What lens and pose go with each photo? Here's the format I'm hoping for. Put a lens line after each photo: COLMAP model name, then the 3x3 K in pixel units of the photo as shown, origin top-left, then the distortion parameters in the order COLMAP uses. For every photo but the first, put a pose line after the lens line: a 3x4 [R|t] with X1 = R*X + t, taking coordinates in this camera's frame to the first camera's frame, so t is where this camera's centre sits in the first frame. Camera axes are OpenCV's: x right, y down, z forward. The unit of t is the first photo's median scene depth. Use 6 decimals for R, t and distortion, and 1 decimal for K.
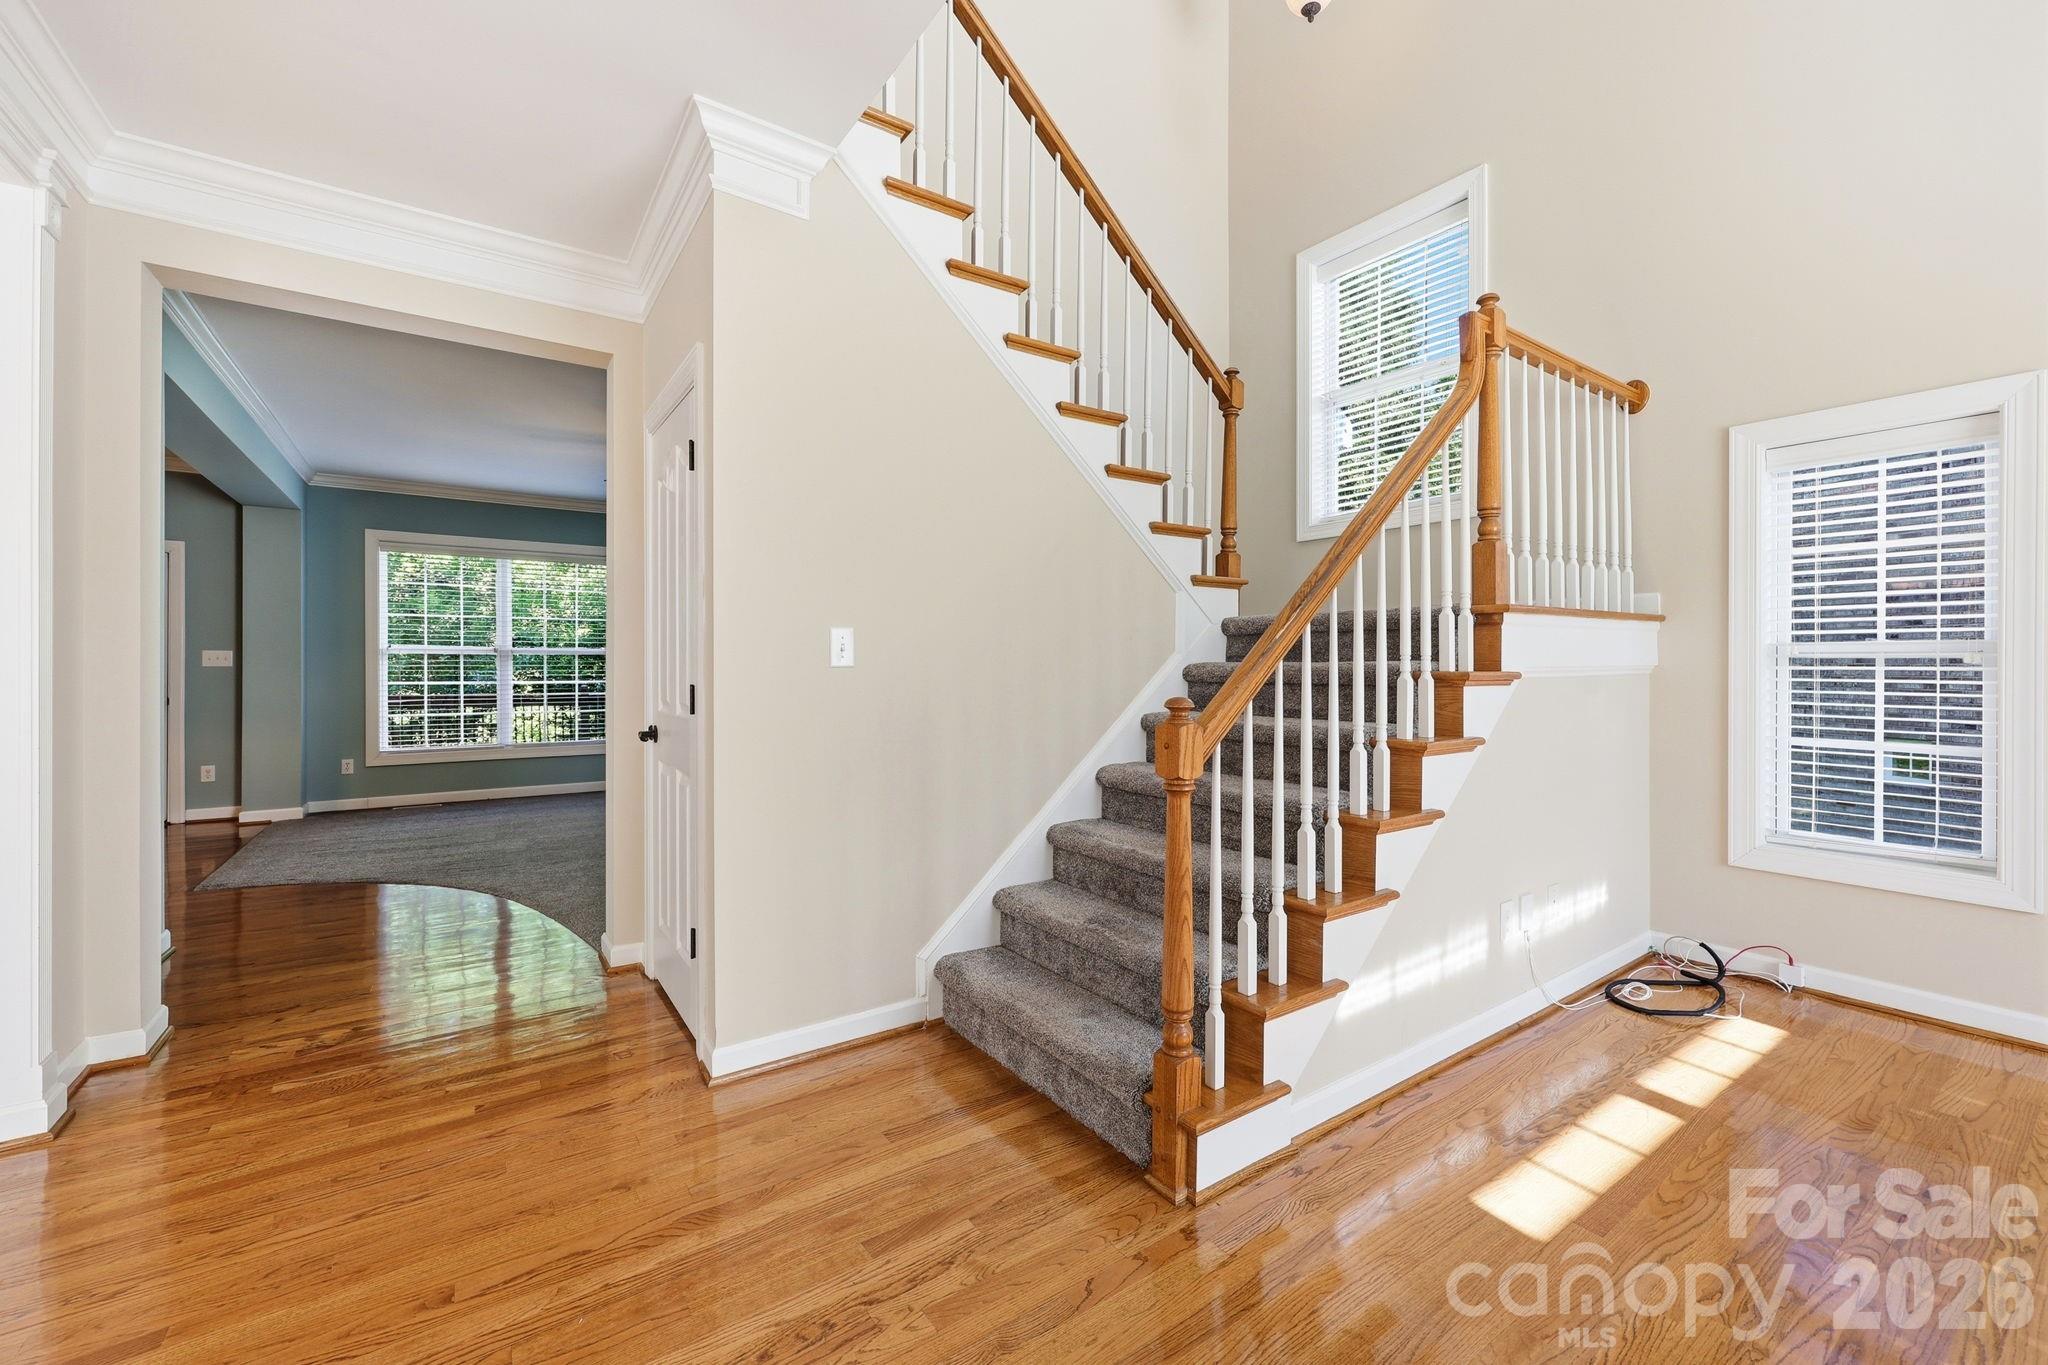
lens RADIAL K [[823.6, 0, 1022.2], [0, 823.6, 667.0], [0, 0, 1]] dist [-0.000171, -0.000525]
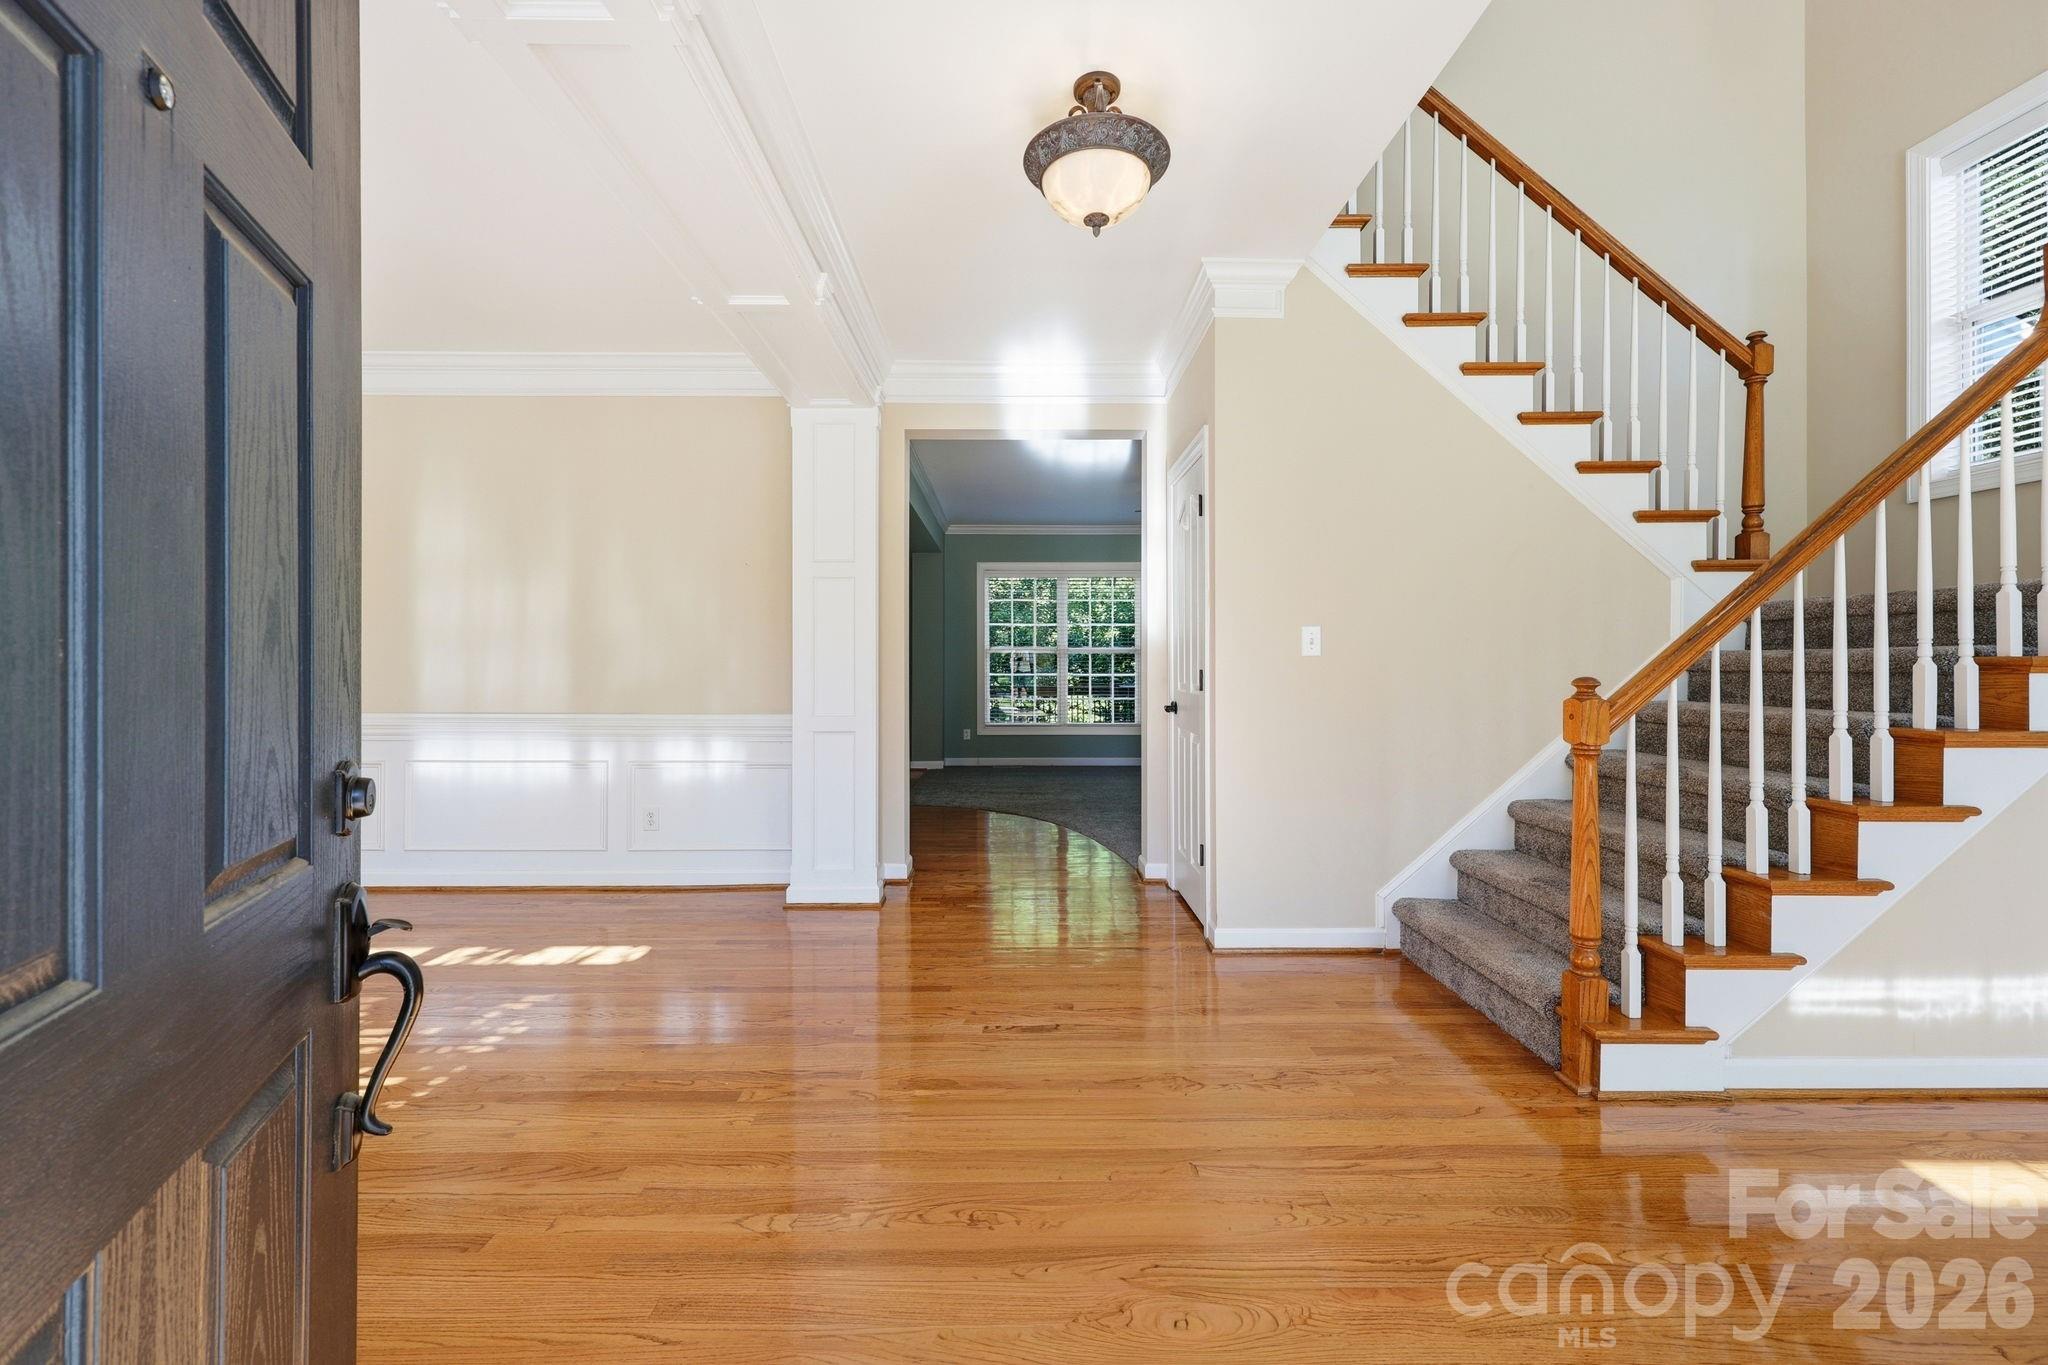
lens RADIAL K [[823.6, 0, 1021.2], [0, 823.6, 665.3], [0, 0, 1]] dist [-0.000171, -0.000525]
pose [[0.824877, -0.000933, -0.565312, 0.137873], [0.001716, 0.999998, 0.000854, 0.011909], [0.565310, -0.001675, 0.824877, -0.326919]]
